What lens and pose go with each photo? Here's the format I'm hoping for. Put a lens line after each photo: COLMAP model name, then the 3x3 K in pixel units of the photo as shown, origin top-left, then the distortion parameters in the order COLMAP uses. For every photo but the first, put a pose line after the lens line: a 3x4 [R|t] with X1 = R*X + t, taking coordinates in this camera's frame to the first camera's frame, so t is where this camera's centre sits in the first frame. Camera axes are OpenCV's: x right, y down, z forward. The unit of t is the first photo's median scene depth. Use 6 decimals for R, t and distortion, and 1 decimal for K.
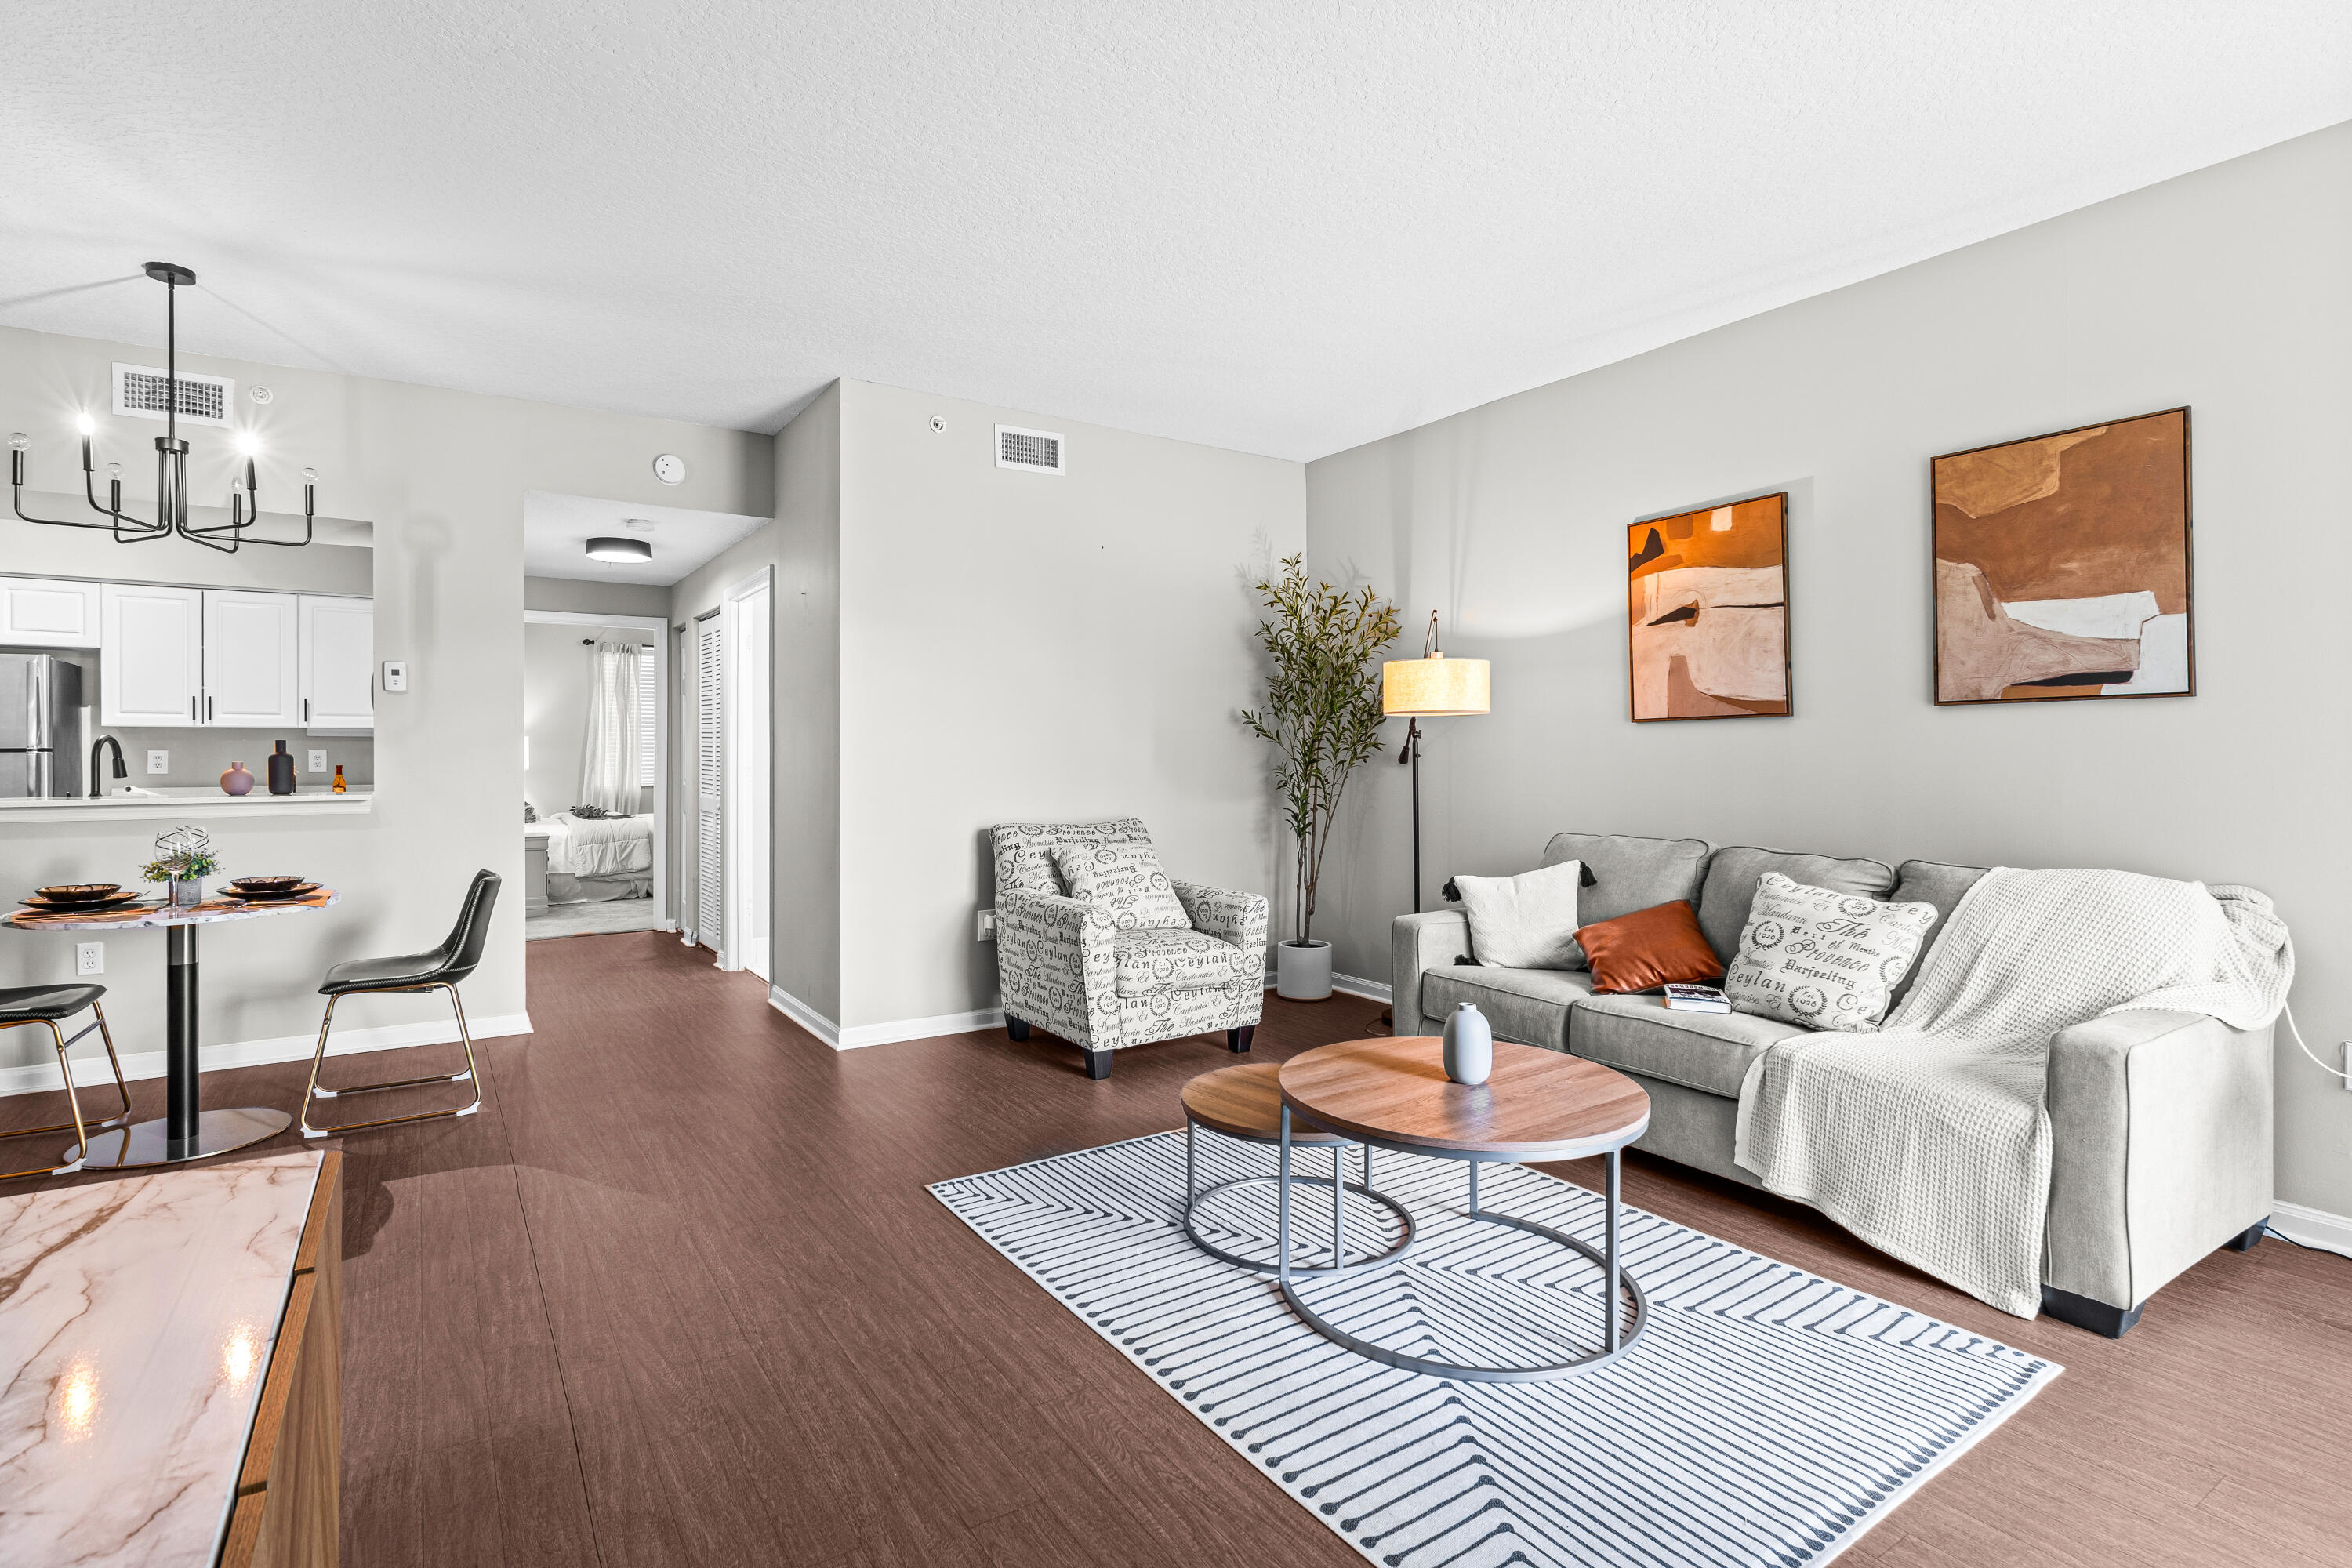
lens RADIAL K [[1130.4, 0, 1173.7], [0, 1130.4, 752.8], [0, 0, 1]] dist [-0.016406, -0.000729]
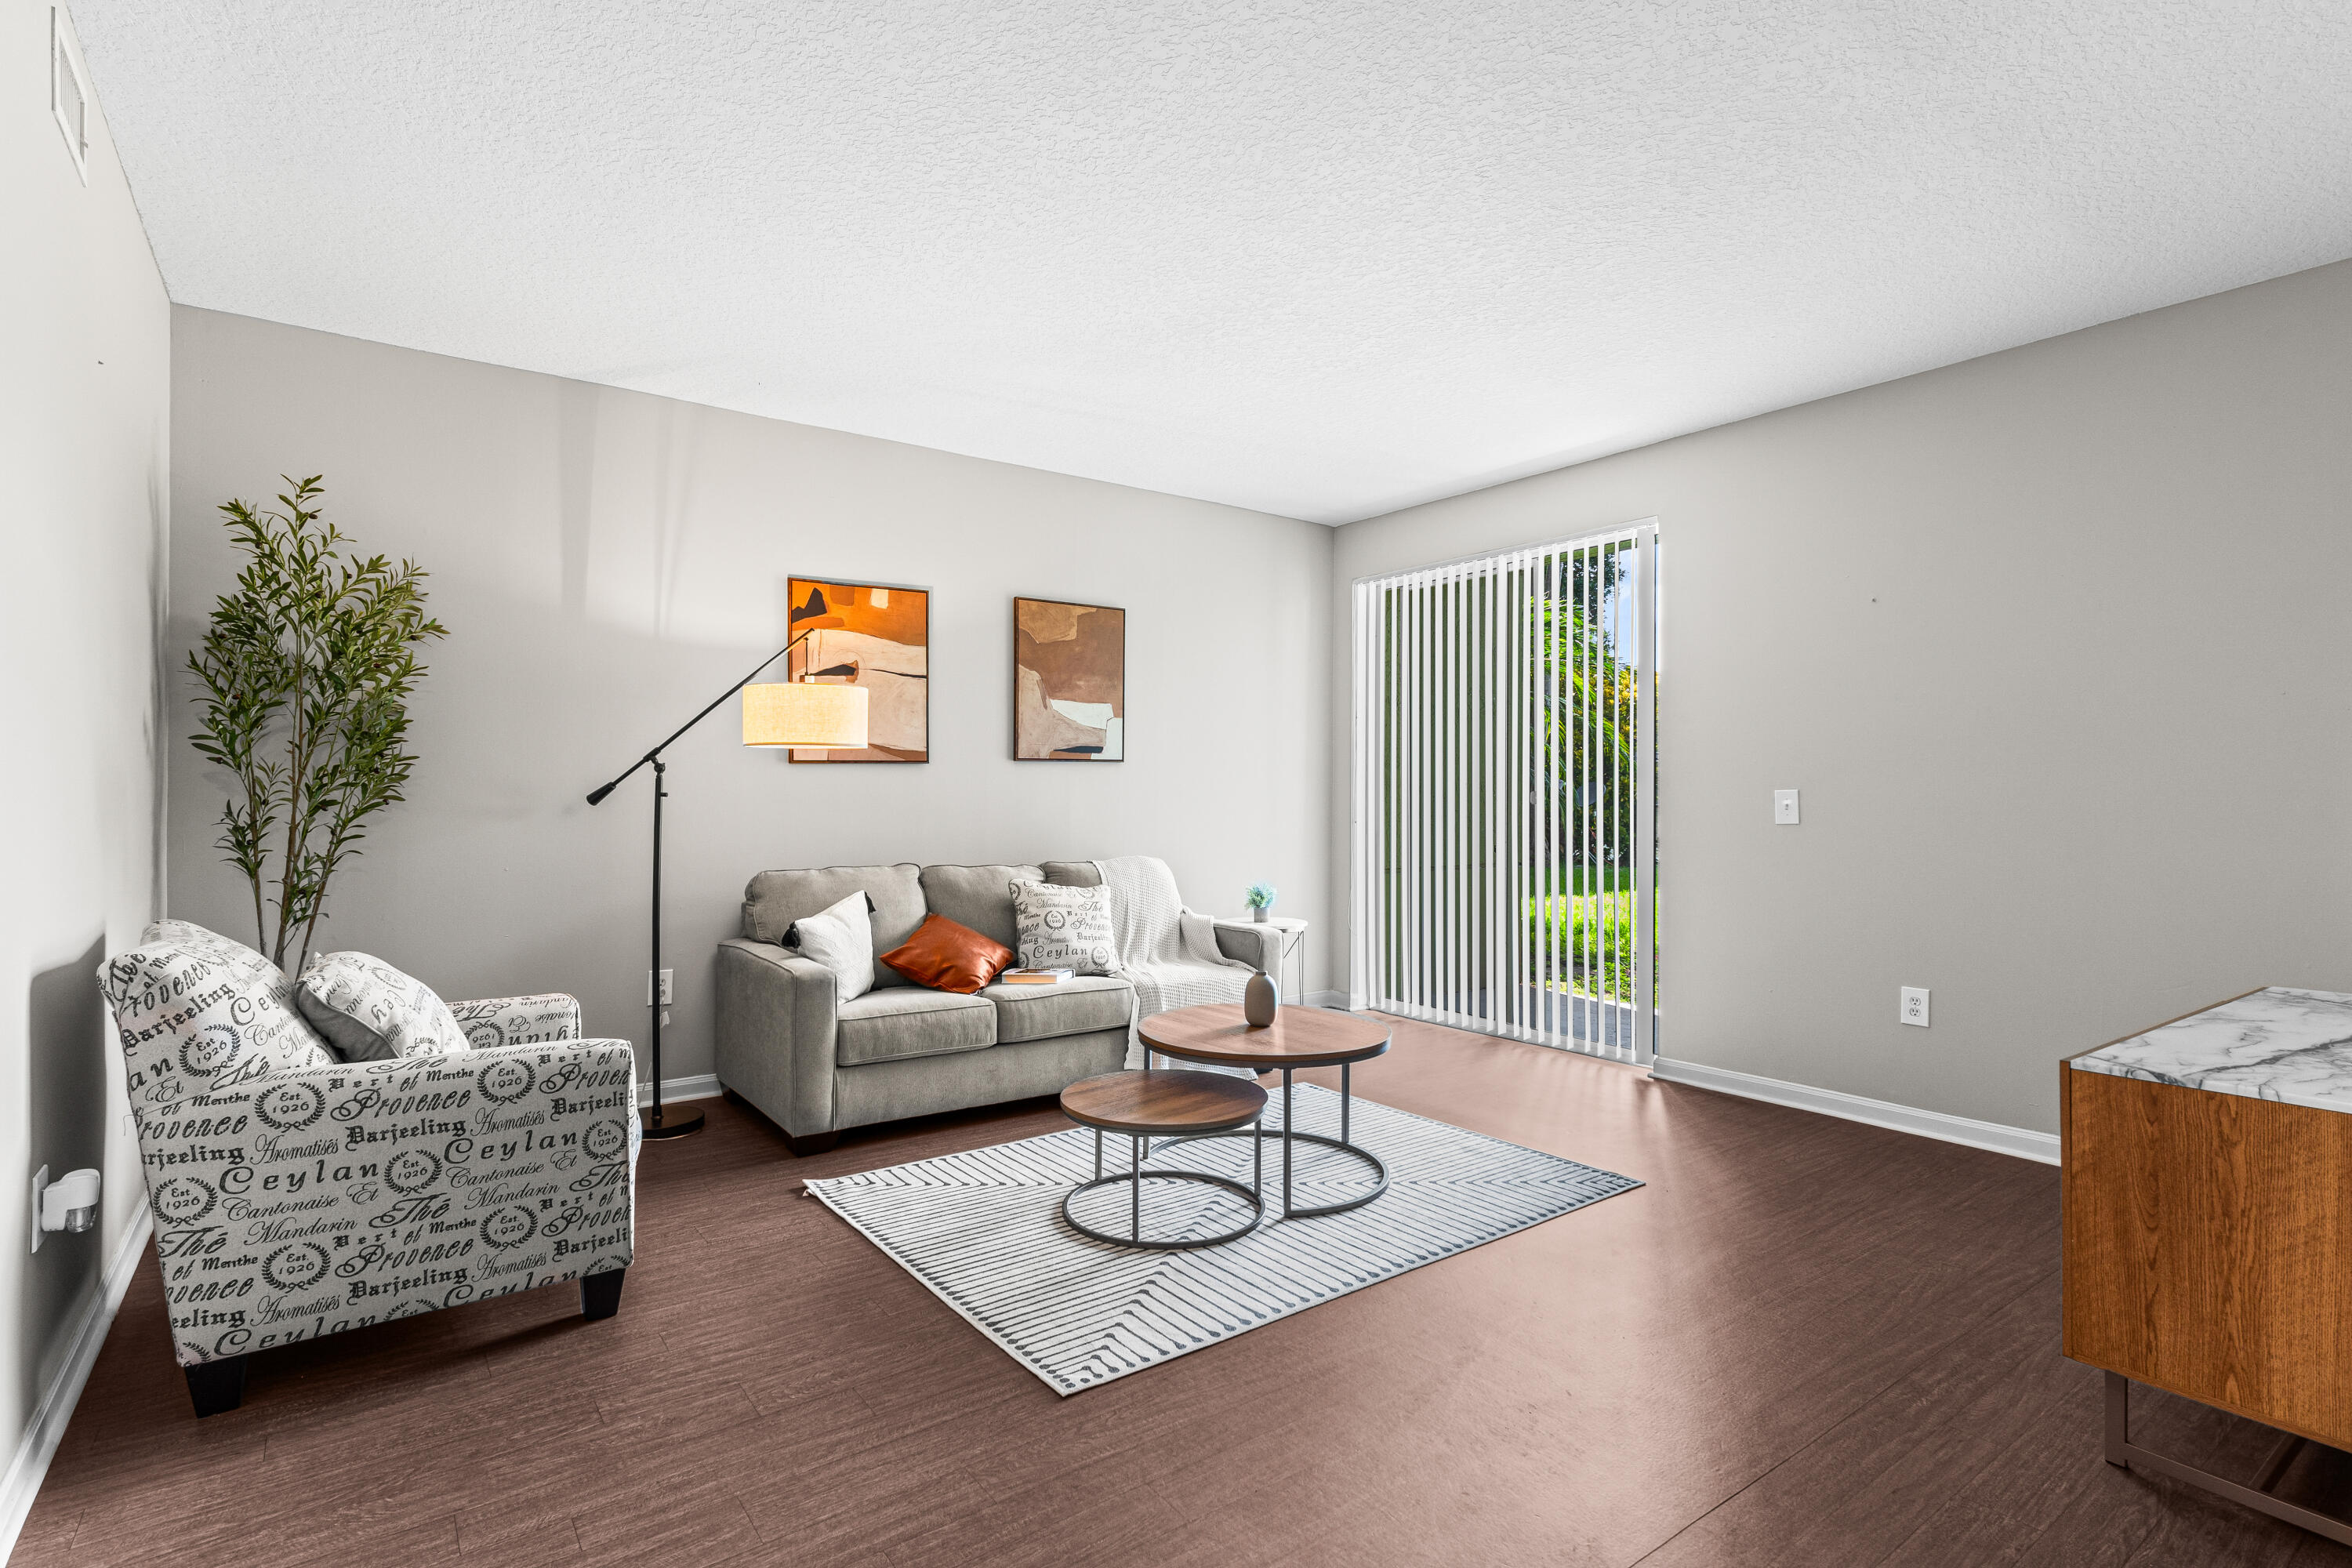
lens RADIAL K [[1130.4, 0, 1173.7], [0, 1130.4, 752.8], [0, 0, 1]] dist [-0.016406, -0.000729]
pose [[-0.051497, 0.031043, 0.998191, -0.856080], [-0.007686, 0.999475, -0.031480, -0.006268], [-0.998644, -0.009293, -0.051232, 0.864176]]
